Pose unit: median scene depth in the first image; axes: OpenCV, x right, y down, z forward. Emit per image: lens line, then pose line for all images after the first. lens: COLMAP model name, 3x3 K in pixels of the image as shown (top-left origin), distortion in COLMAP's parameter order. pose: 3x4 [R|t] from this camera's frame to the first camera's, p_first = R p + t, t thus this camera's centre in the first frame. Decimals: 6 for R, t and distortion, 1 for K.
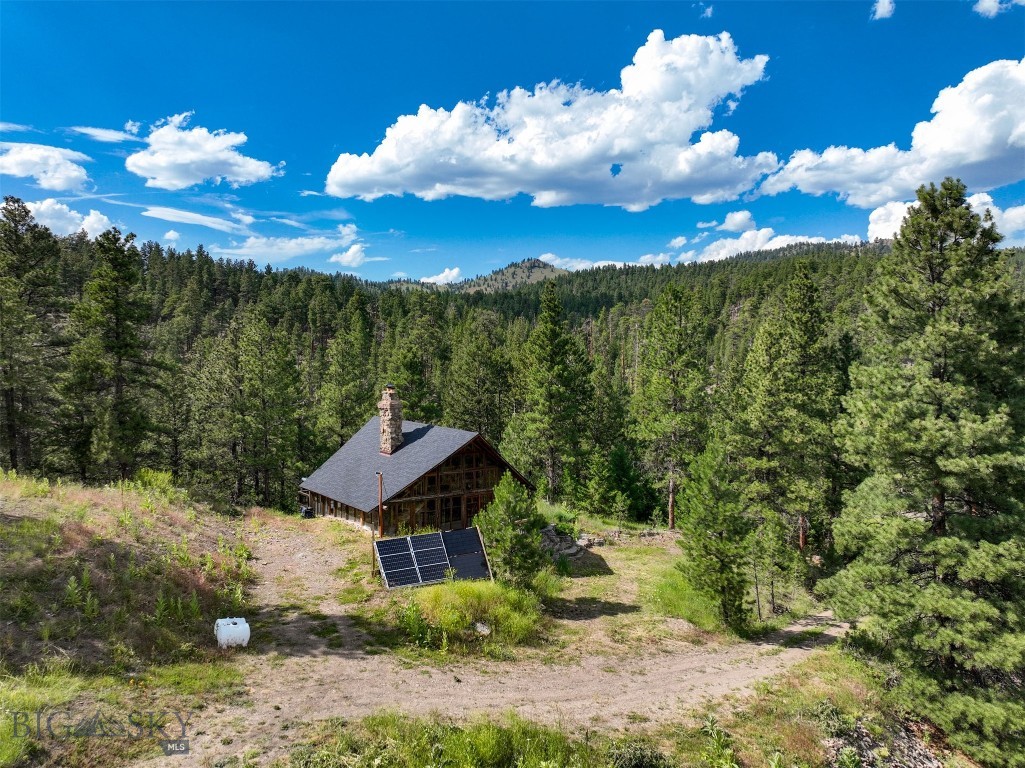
lens RADIAL K [[799.4, 0, 512.5], [0, 799.4, 384.0], [0, 0, 1]] dist [0.000199, 0.039215]
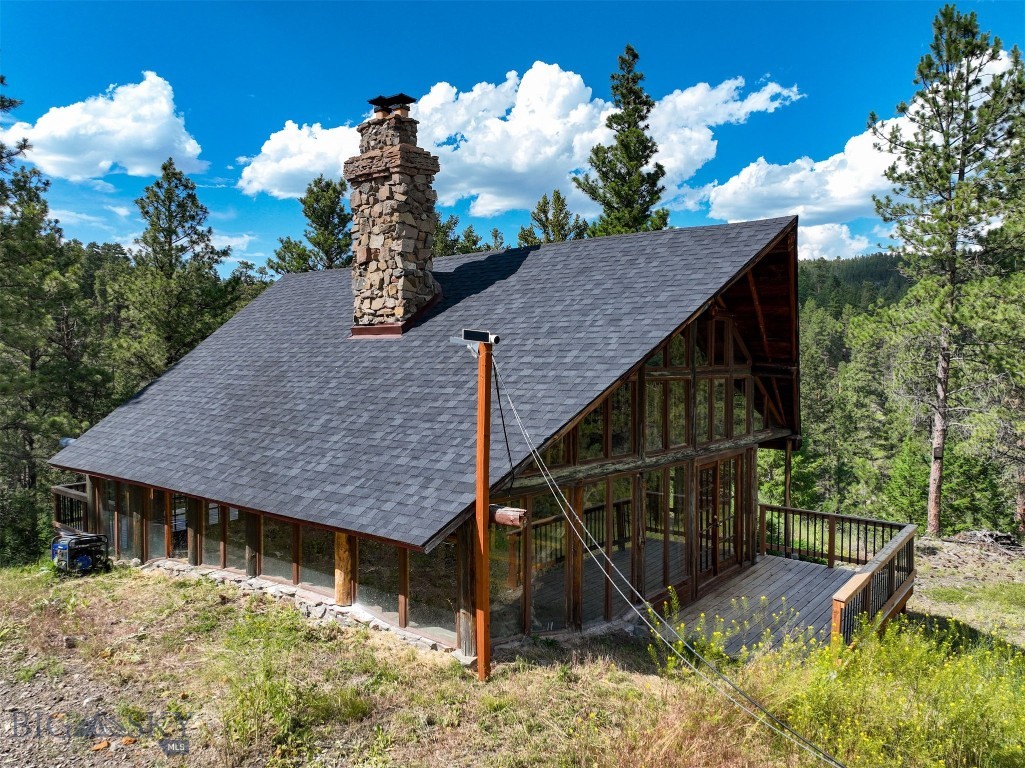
lens RADIAL K [[799.4, 0, 512.5], [0, 799.4, 384.0], [0, 0, 1]] dist [0.000199, 0.039215]
pose [[0.973811, -0.004111, 0.227323, -0.179251], [0.007415, 0.999879, -0.013683, 0.111024], [-0.227239, 0.015010, 0.973723, 0.717193]]
